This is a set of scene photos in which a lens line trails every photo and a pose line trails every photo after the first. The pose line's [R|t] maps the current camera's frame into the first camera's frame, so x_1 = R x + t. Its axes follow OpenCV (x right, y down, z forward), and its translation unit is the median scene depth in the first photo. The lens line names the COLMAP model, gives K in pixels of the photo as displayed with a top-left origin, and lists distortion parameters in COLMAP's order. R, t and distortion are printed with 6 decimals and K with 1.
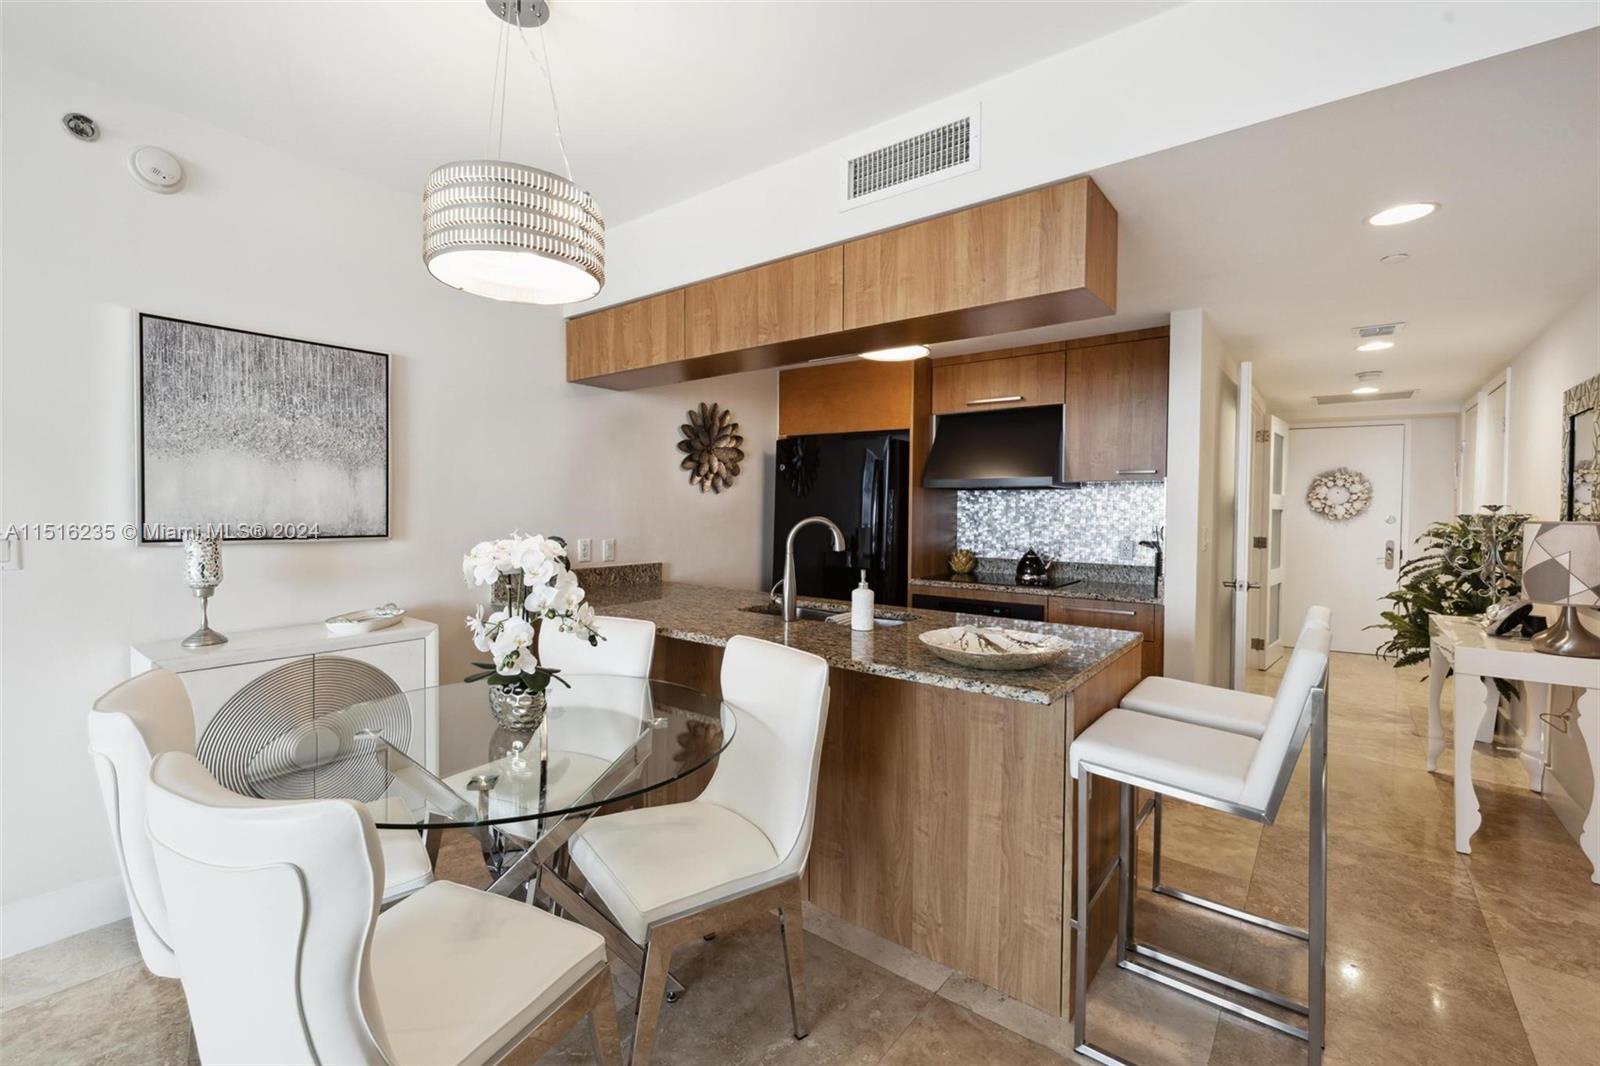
lens RADIAL K [[683.9, 0, 792.1], [0, 683.9, 521.0], [0, 0, 1]] dist [0.000547, 0.000010]
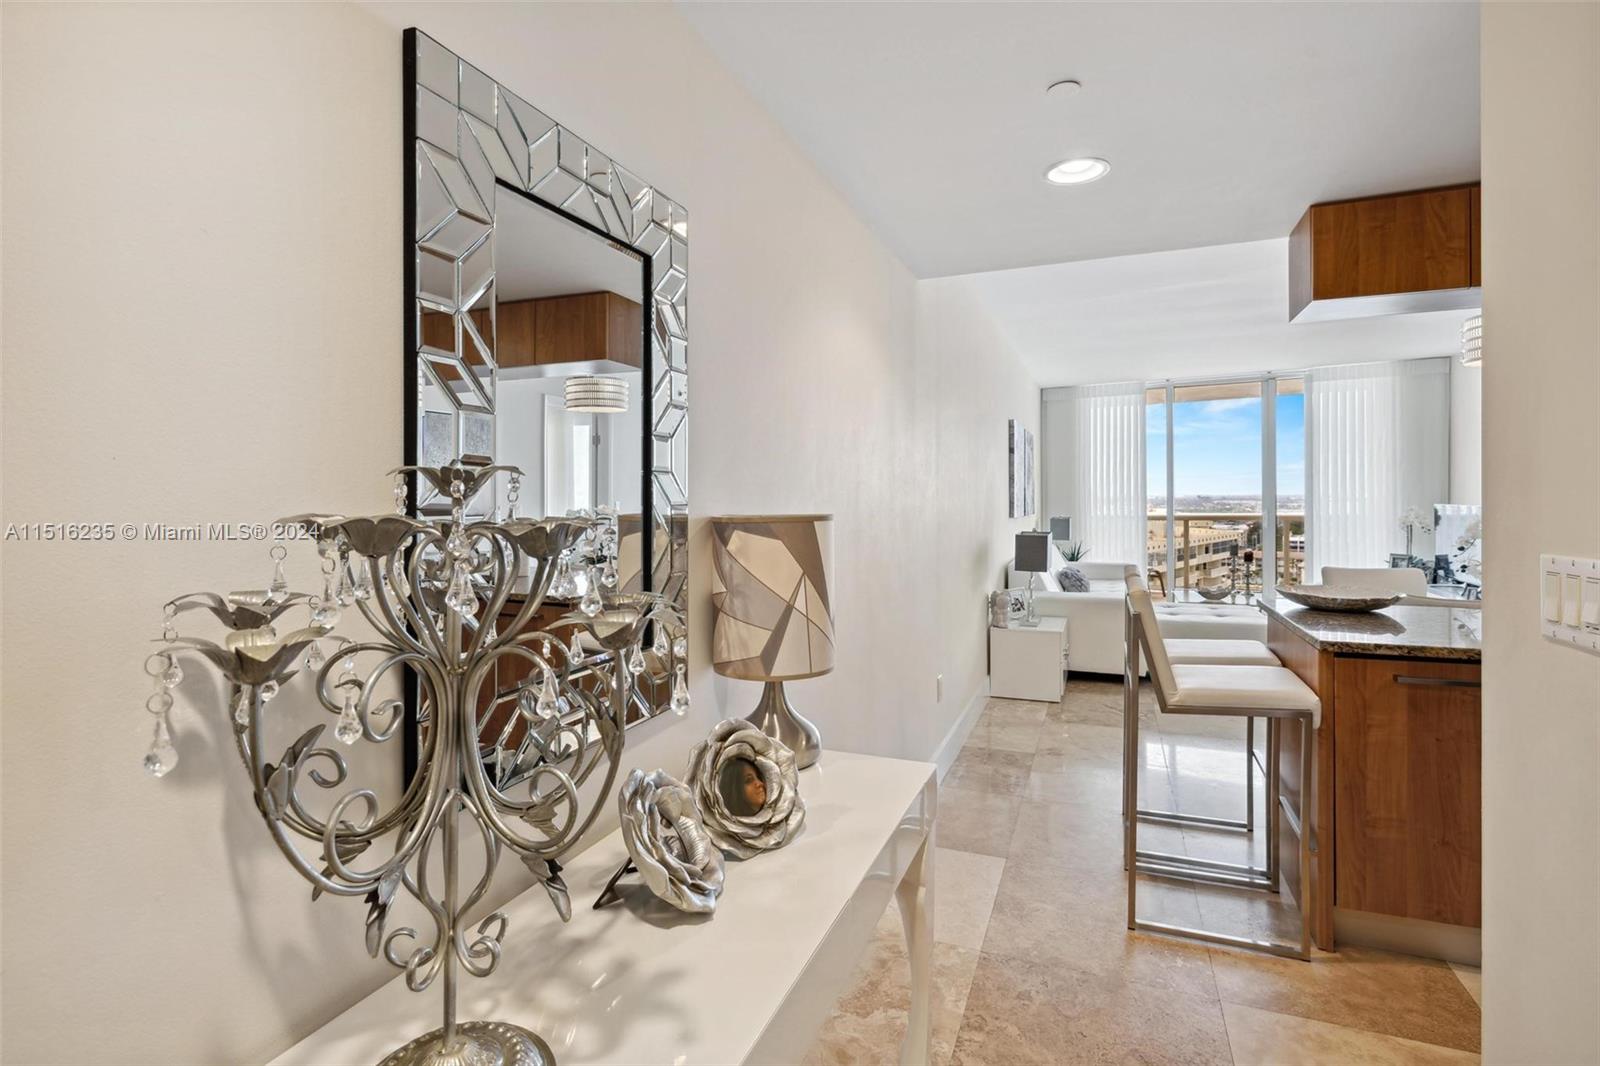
lens RADIAL K [[766.0, 0, 800.0], [0, 766.0, 500.6], [0, 0, 1]] dist [-0.005780, 0.001474]
pose [[-0.957891, 0.001206, -0.287130, 0.796096], [-0.005849, 0.999702, 0.023711, -0.015381], [0.287073, 0.024392, -0.957598, 0.977259]]
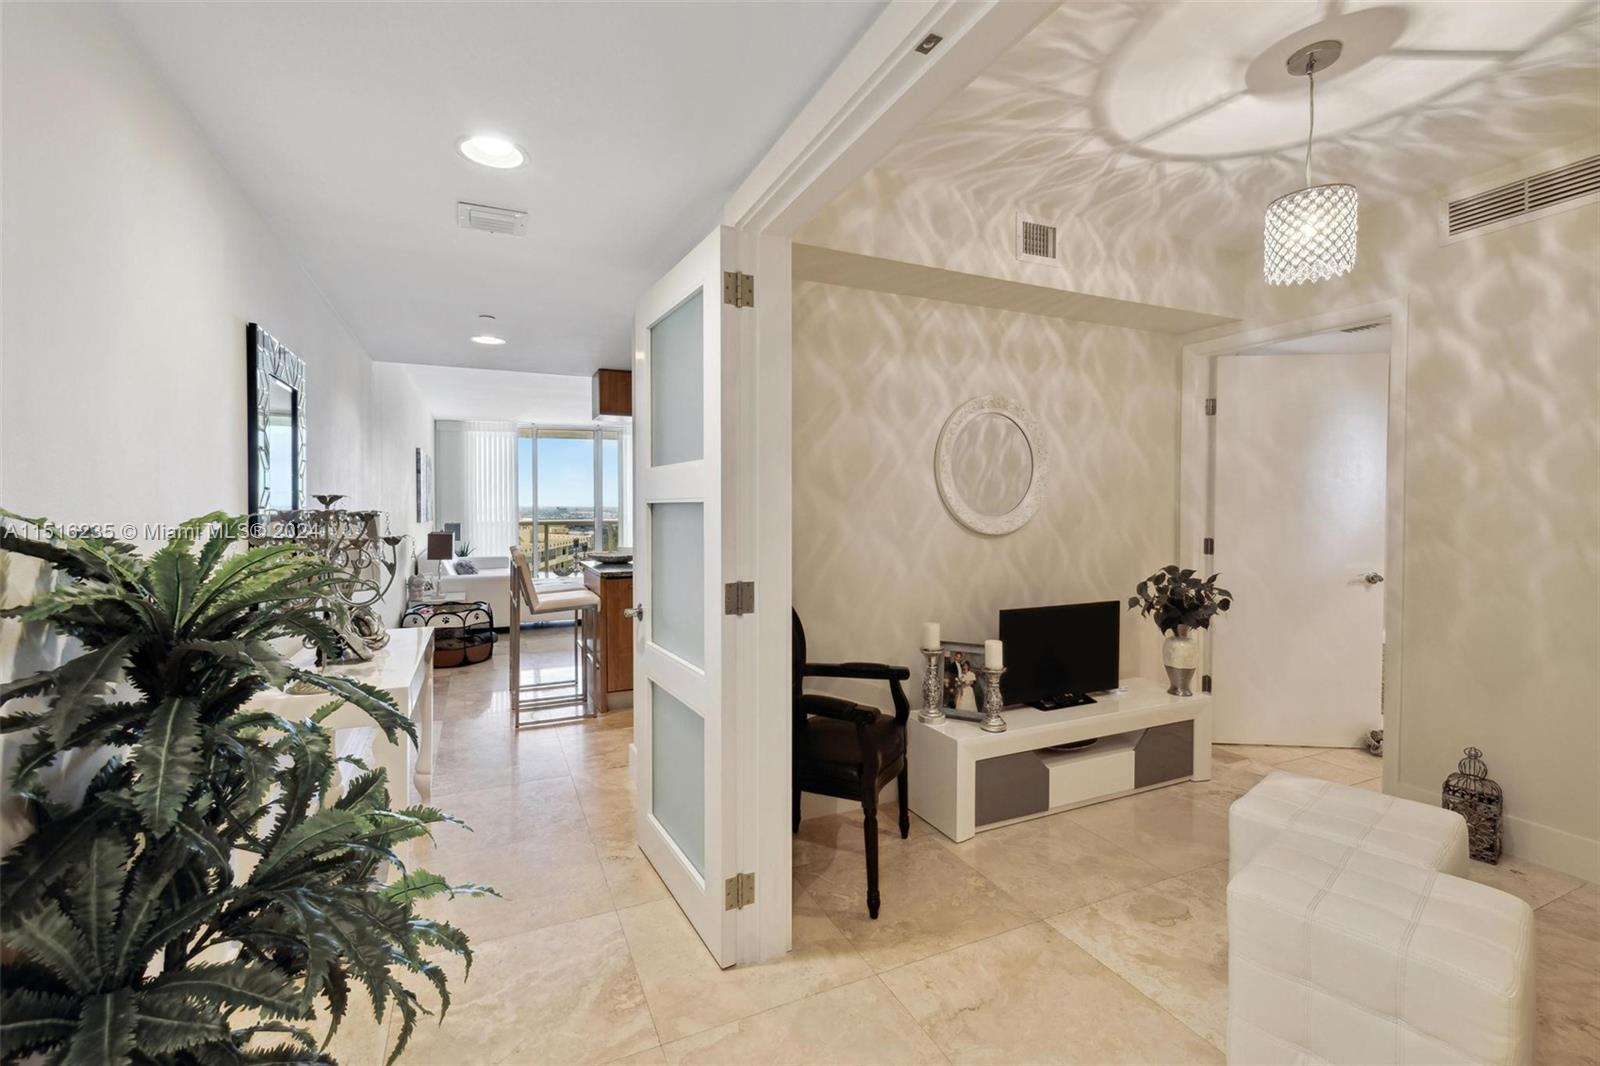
lens RADIAL K [[683.9, 0, 792.1], [0, 683.9, 521.0], [0, 0, 1]] dist [0.000547, 0.000010]
pose [[-0.451990, 0.012645, -0.891933, 1.133098], [-0.022732, 0.999412, 0.025688, -0.019985], [0.891733, 0.031886, -0.451436, 1.344543]]
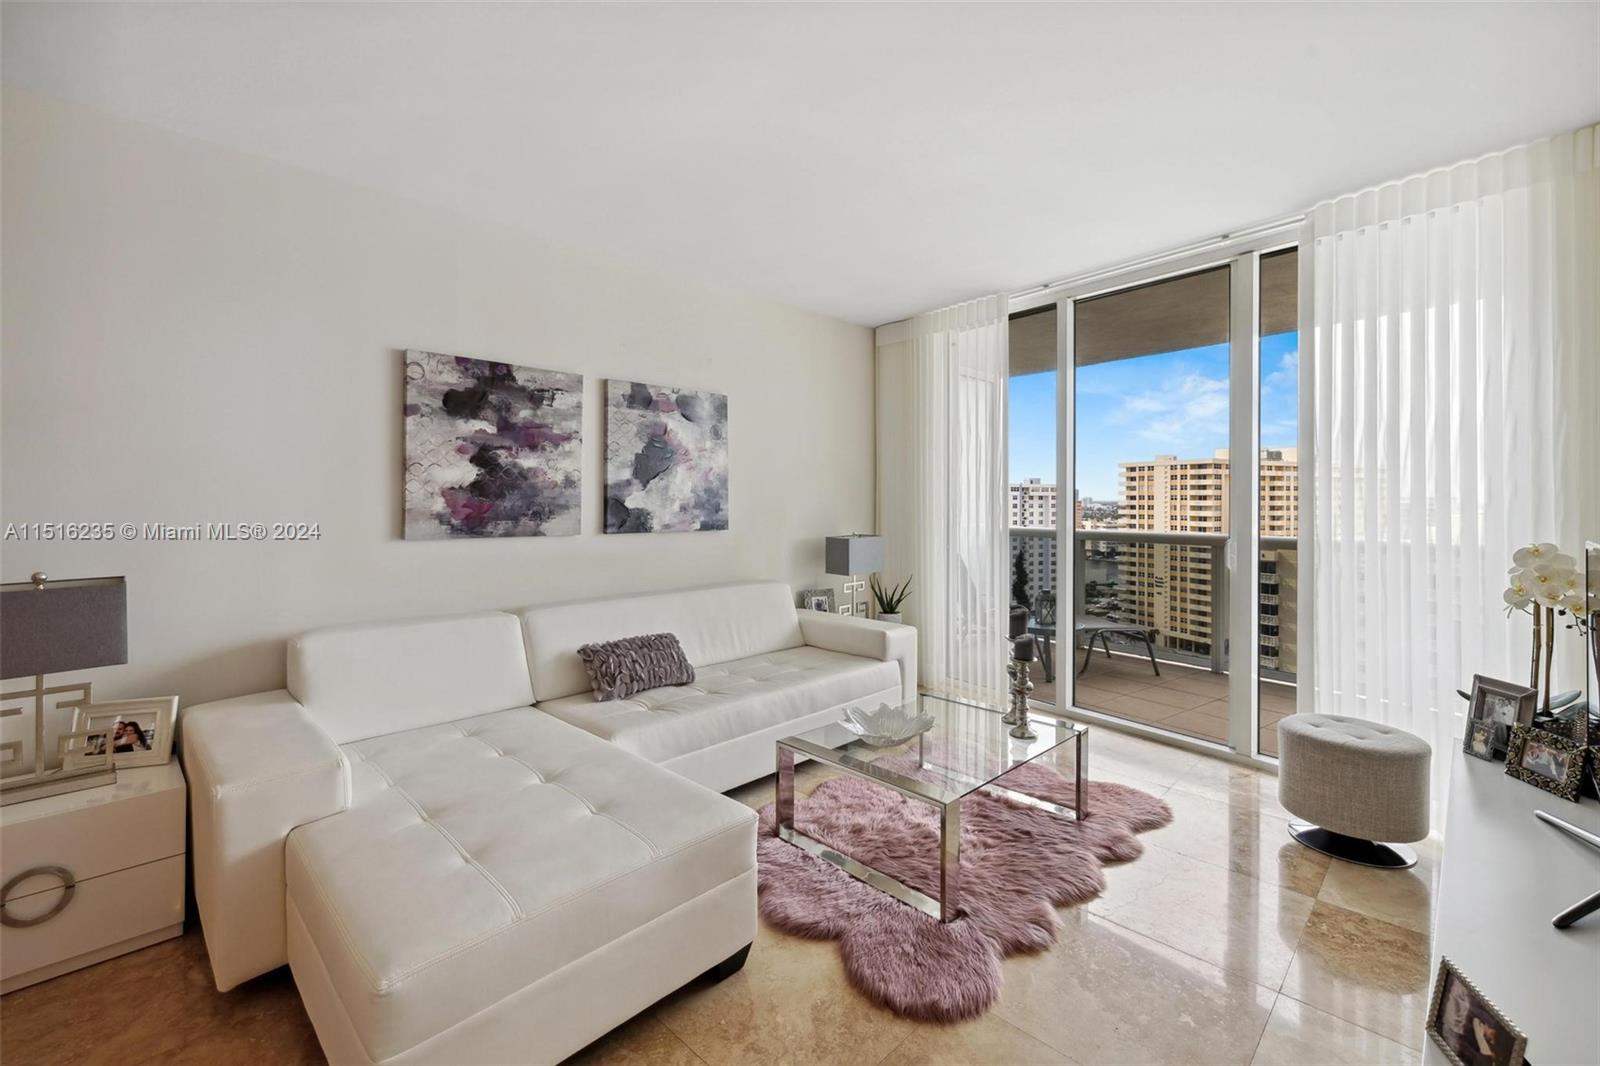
lens RADIAL K [[683.9, 0, 792.1], [0, 683.9, 521.0], [0, 0, 1]] dist [0.000547, 0.000010]
pose [[-0.993223, -0.013238, 0.115467, -0.535922], [-0.007127, 0.998559, 0.053184, -0.007577], [-0.116005, 0.052000, -0.991886, 0.287308]]
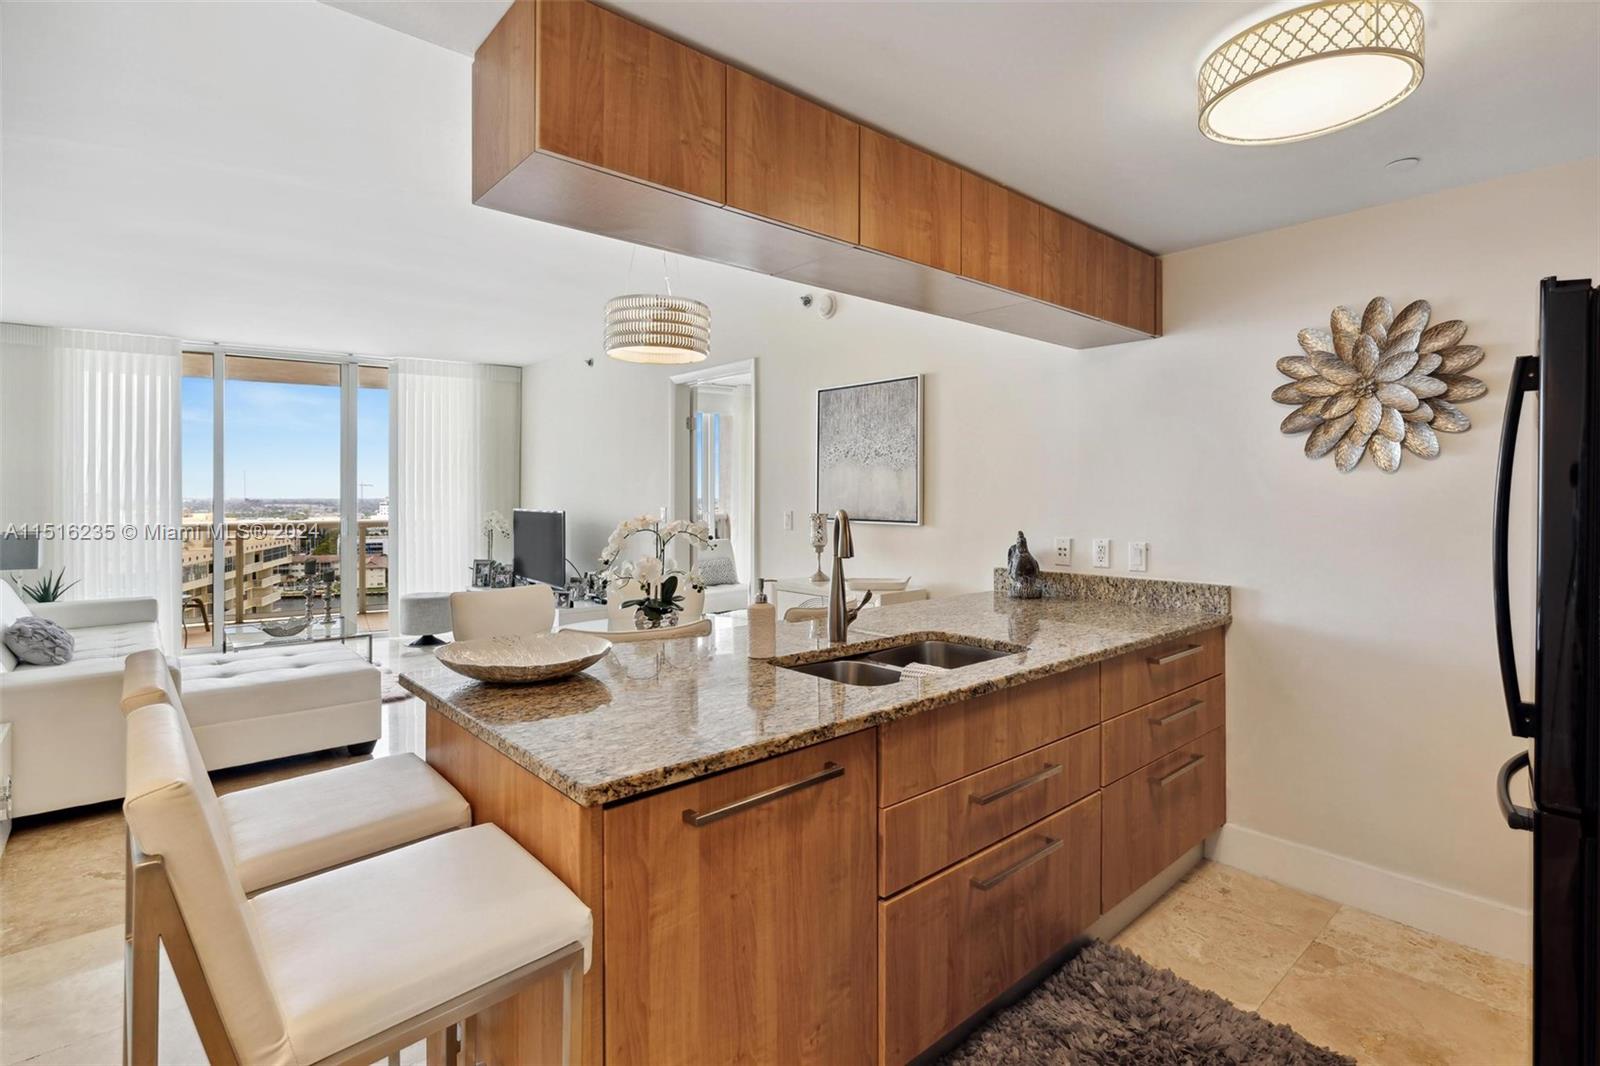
lens RADIAL K [[773.3, 0, 799.0], [0, 773.3, 493.4], [0, 0, 1]] dist [-0.005883, 0.001419]
pose [[-0.177069, -0.010859, -0.984138, 0.557230], [-0.022192, 0.999729, -0.007038, -0.010742], [0.983948, 0.020594, -0.177262, 0.701012]]
